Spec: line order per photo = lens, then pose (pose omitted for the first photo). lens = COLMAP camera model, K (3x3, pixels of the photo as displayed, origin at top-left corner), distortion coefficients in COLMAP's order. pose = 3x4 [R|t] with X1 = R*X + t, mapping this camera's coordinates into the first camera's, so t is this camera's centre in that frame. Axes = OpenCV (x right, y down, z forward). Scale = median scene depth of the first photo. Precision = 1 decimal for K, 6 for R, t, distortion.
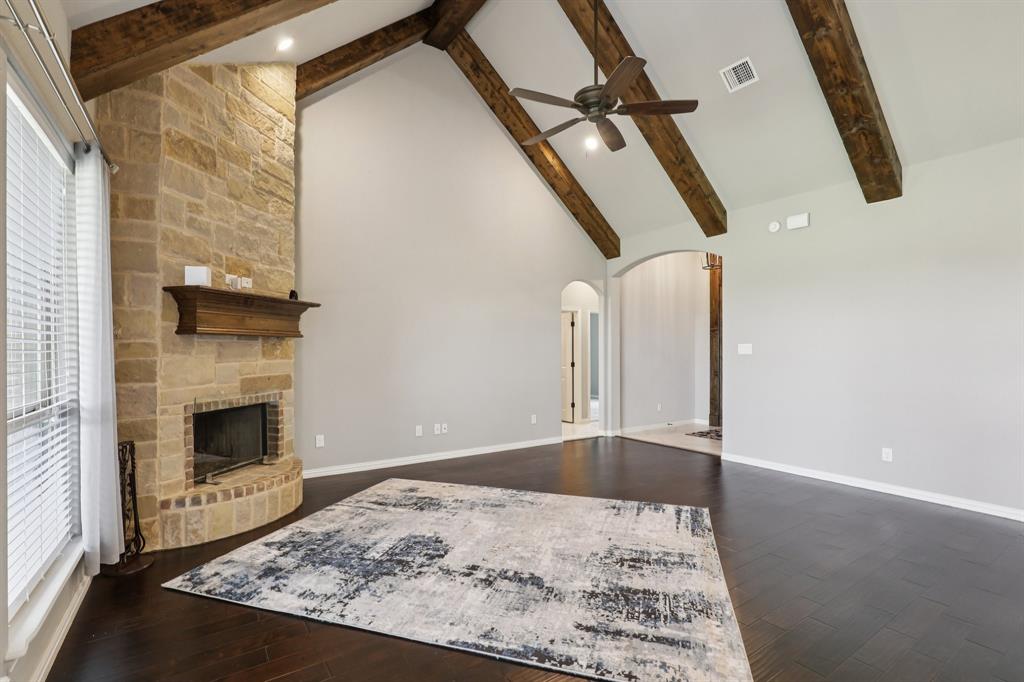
lens RADIAL K [[474.3, 0, 514.8], [0, 474.3, 345.2], [0, 0, 1]] dist [-0.005732, 0.004957]
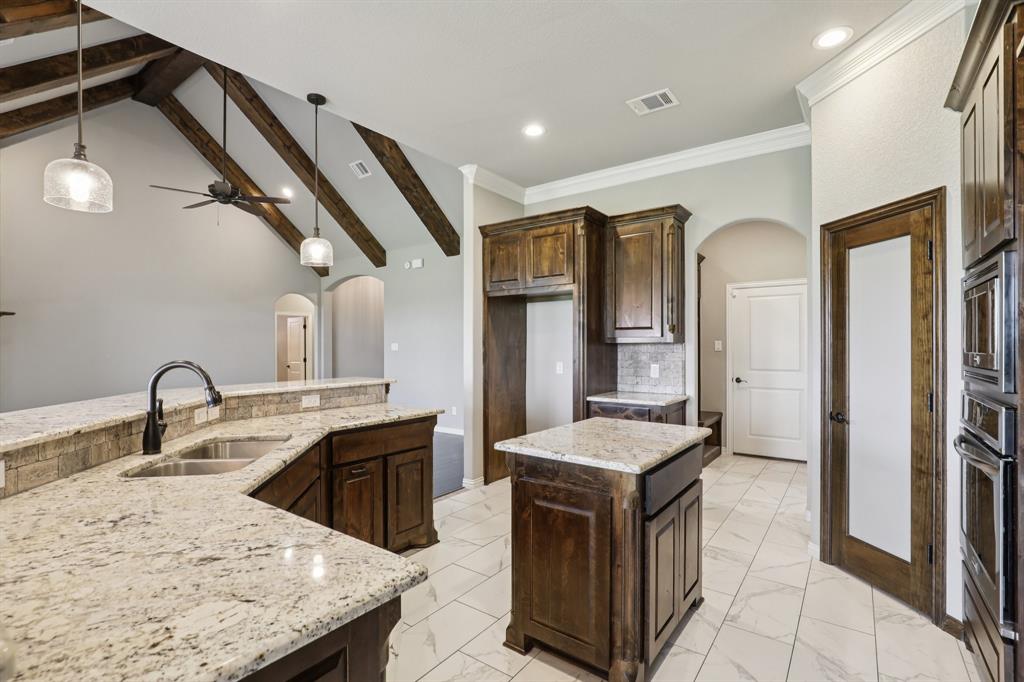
lens RADIAL K [[474.3, 0, 506.9], [0, 474.3, 343.0], [0, 0, 1]] dist [-0.005732, 0.004957]
pose [[0.943228, -0.003856, 0.332122, 0.315689], [0.004625, 0.999988, -0.001524, 0.001444], [-0.332112, 0.002974, 0.943235, -0.486440]]
